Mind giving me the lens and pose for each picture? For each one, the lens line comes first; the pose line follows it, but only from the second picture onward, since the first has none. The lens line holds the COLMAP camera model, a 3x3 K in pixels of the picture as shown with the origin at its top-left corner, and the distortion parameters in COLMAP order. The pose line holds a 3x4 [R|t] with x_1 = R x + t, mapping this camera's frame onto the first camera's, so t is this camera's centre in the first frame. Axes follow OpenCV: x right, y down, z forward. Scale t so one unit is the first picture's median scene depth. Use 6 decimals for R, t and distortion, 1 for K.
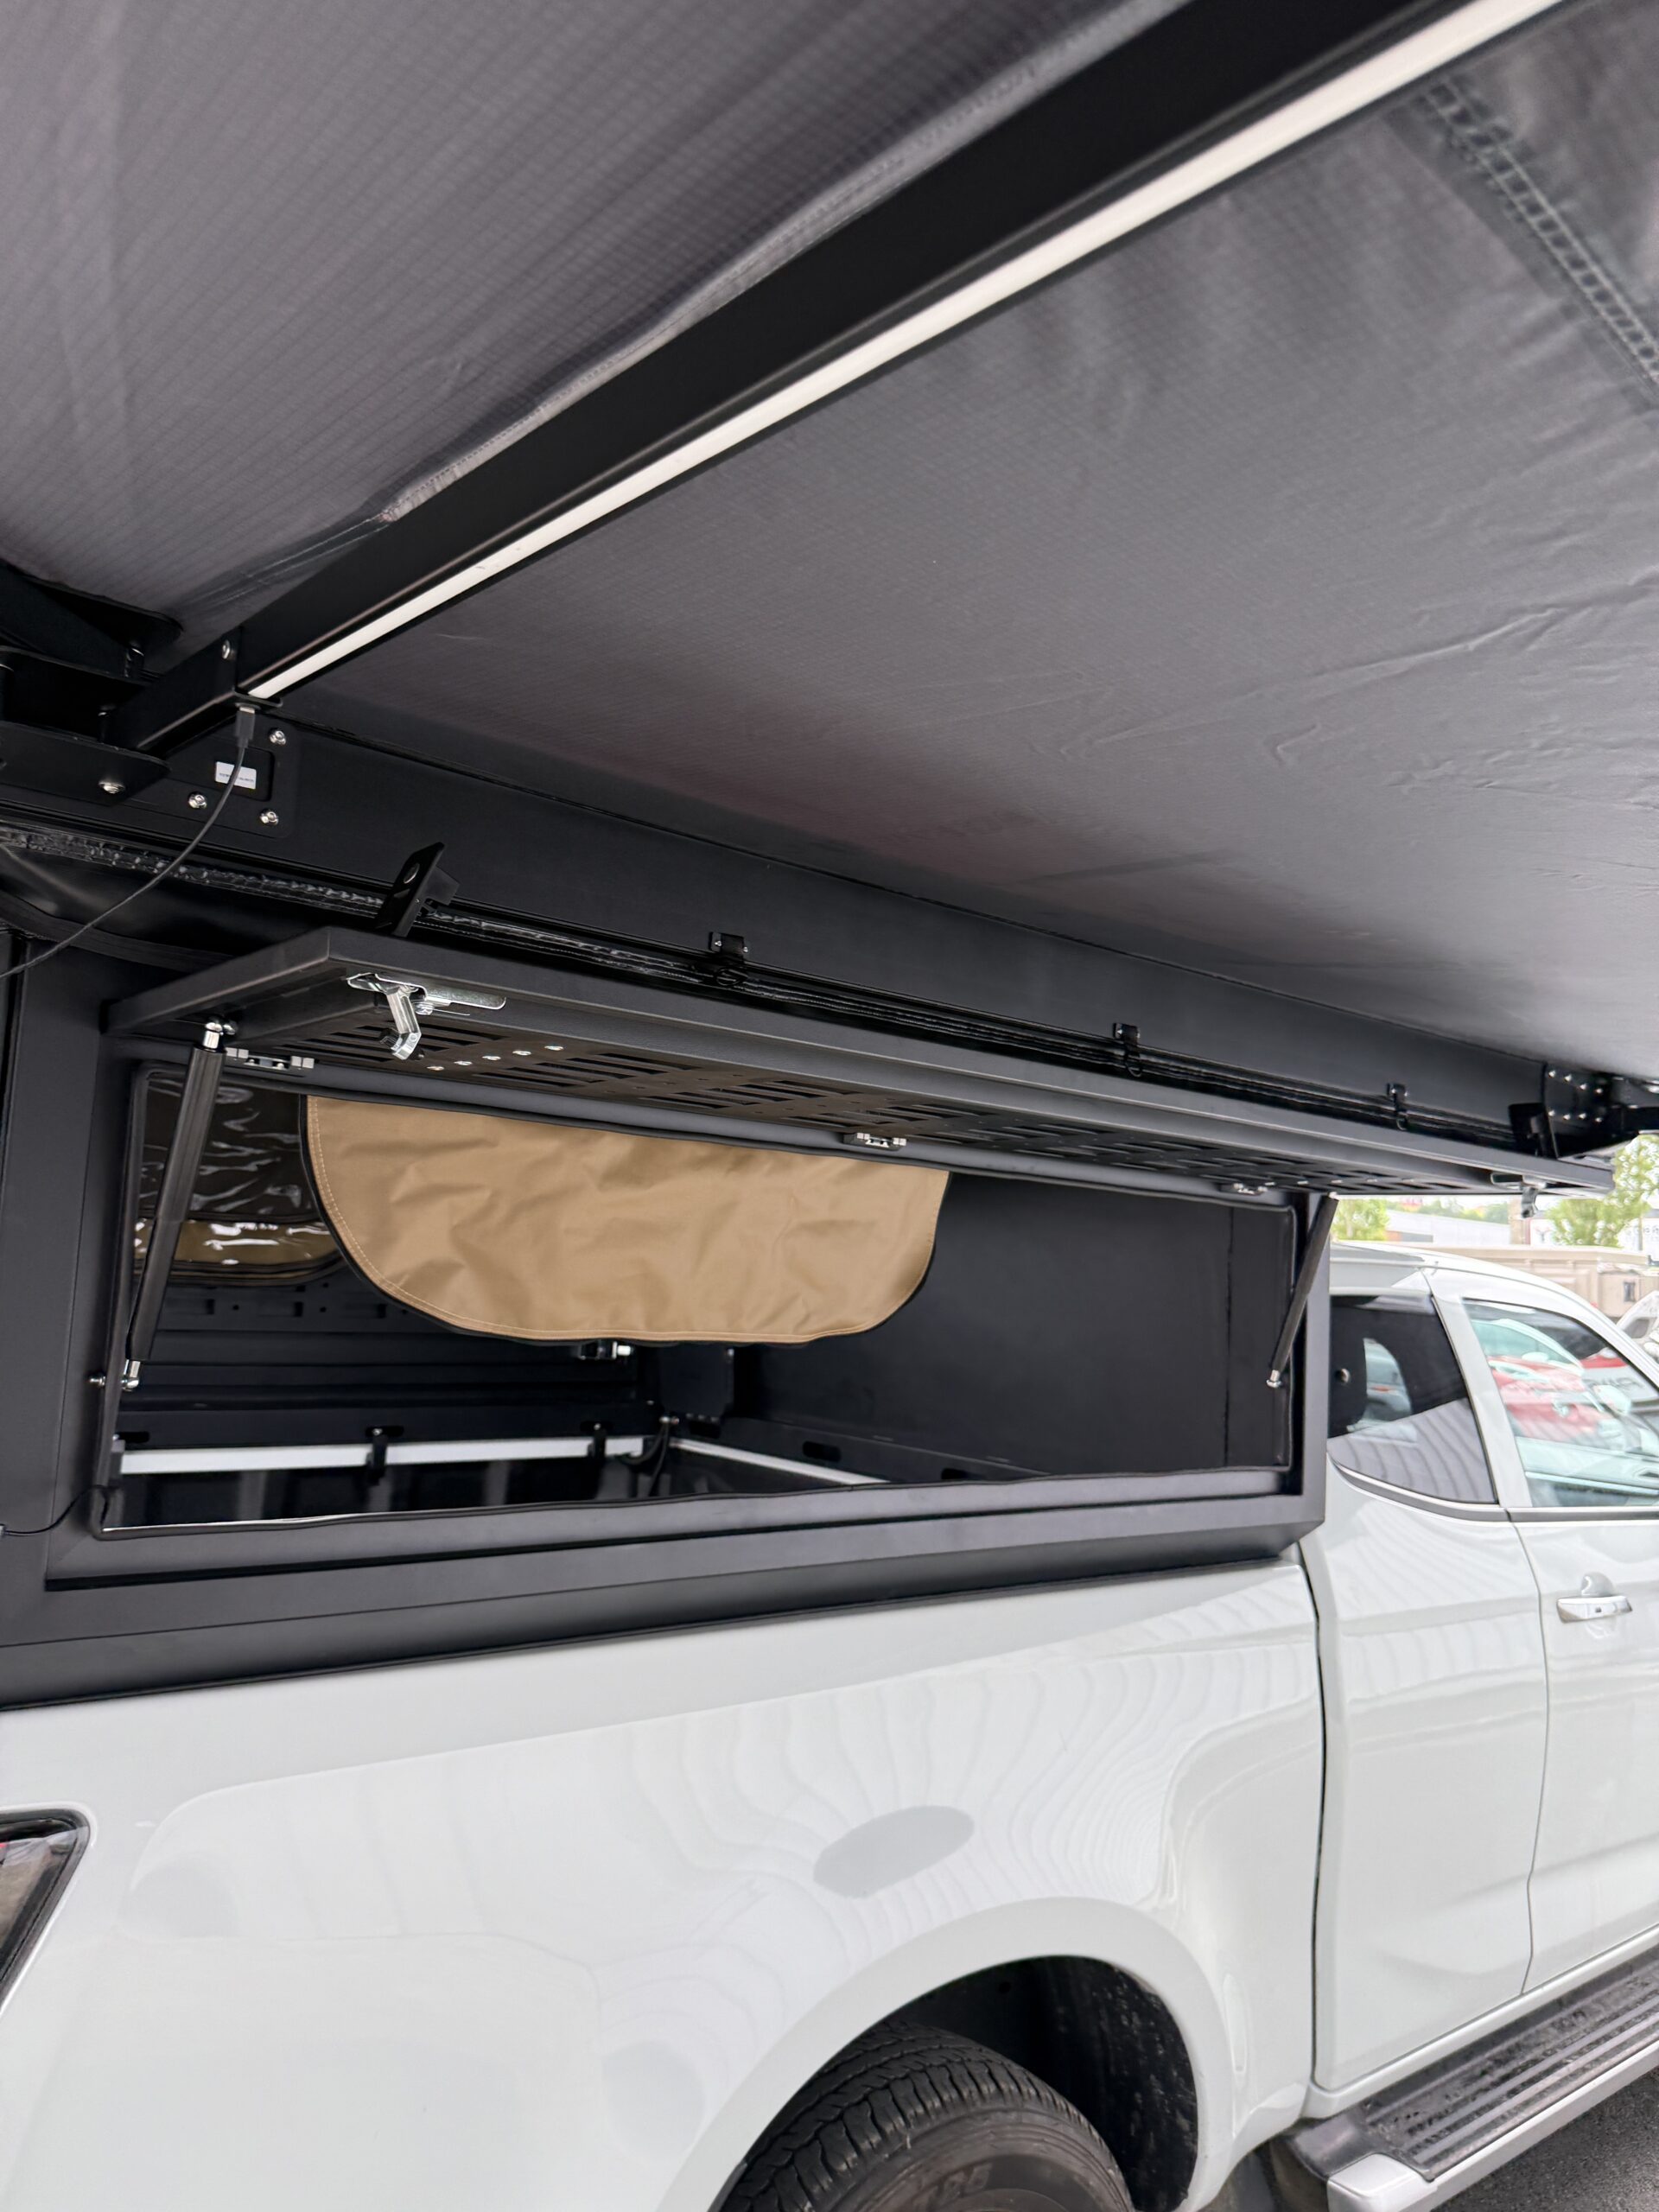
lens RADIAL K [[1557.9, 0, 811.4], [0, 1557.9, 1100.5], [0, 0, 1]] dist [0.070471, -0.093019]
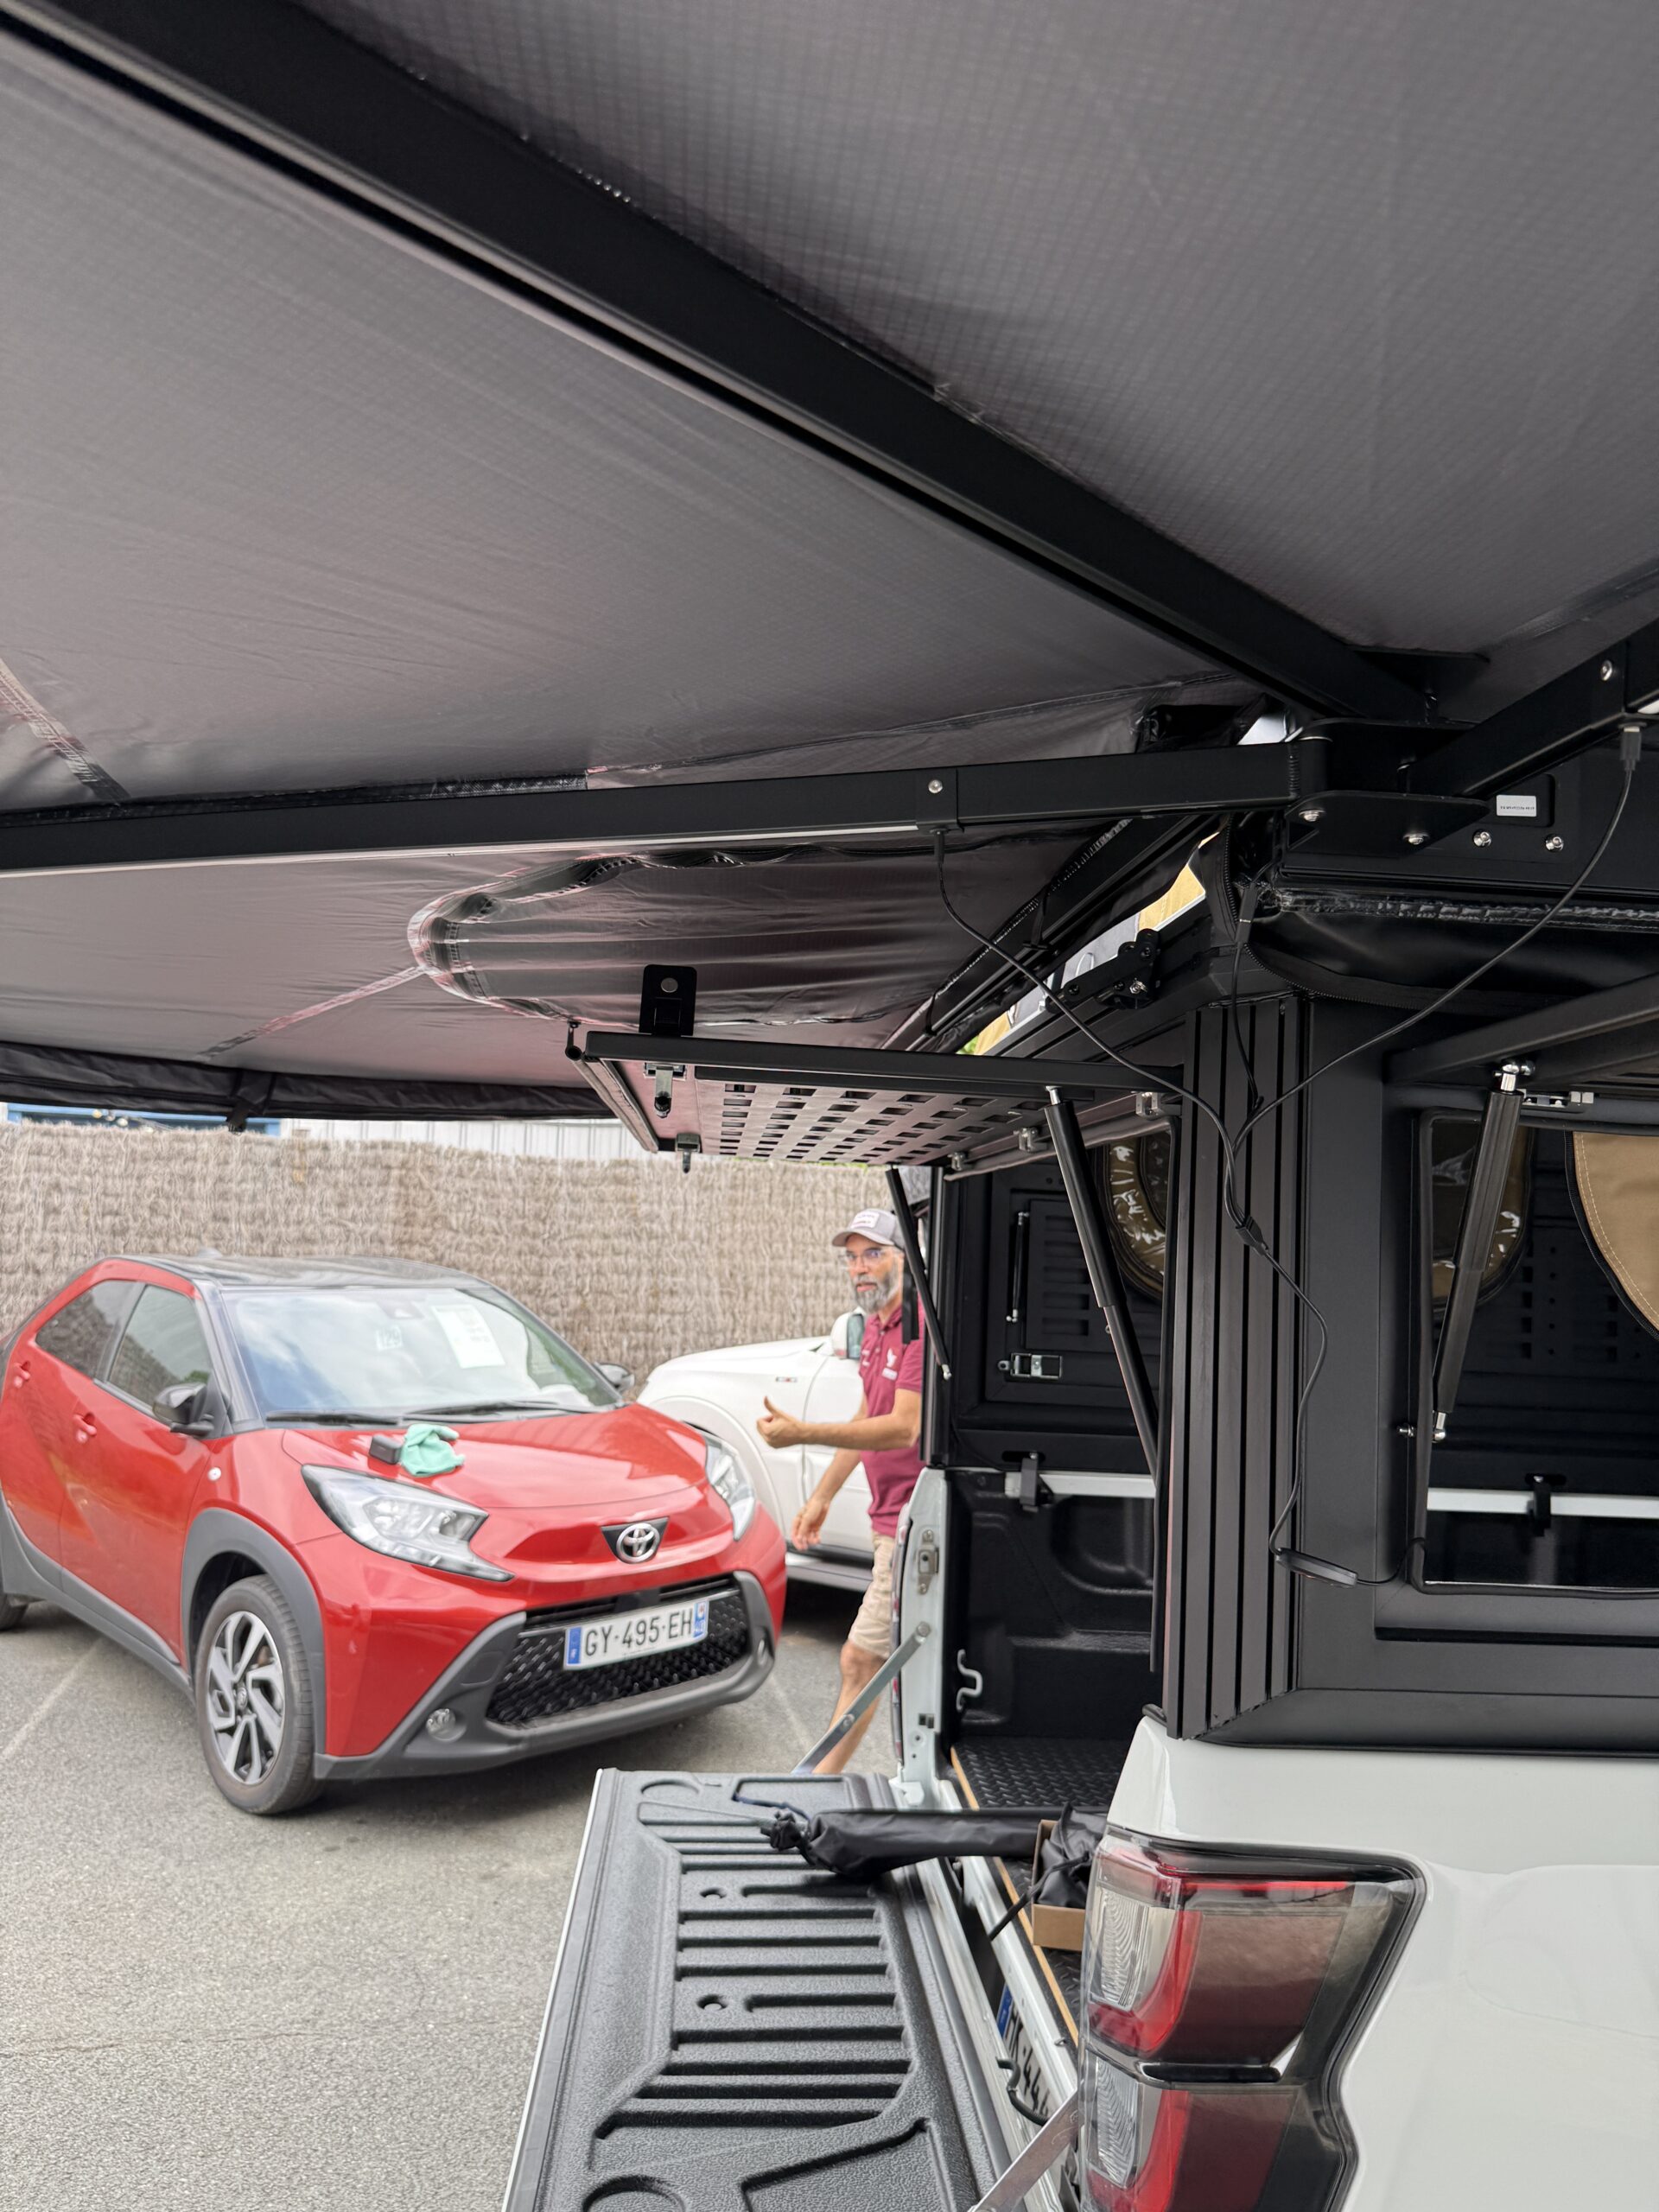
lens RADIAL K [[1557.9, 0, 844.5], [0, 1557.9, 1109.3], [0, 0, 1]] dist [0.070471, -0.093019]
pose [[0.828220, -0.067941, -0.556270, -0.174275], [0.062931, 0.997621, -0.028149, -0.019686], [0.556859, -0.011694, 0.830525, -0.024977]]
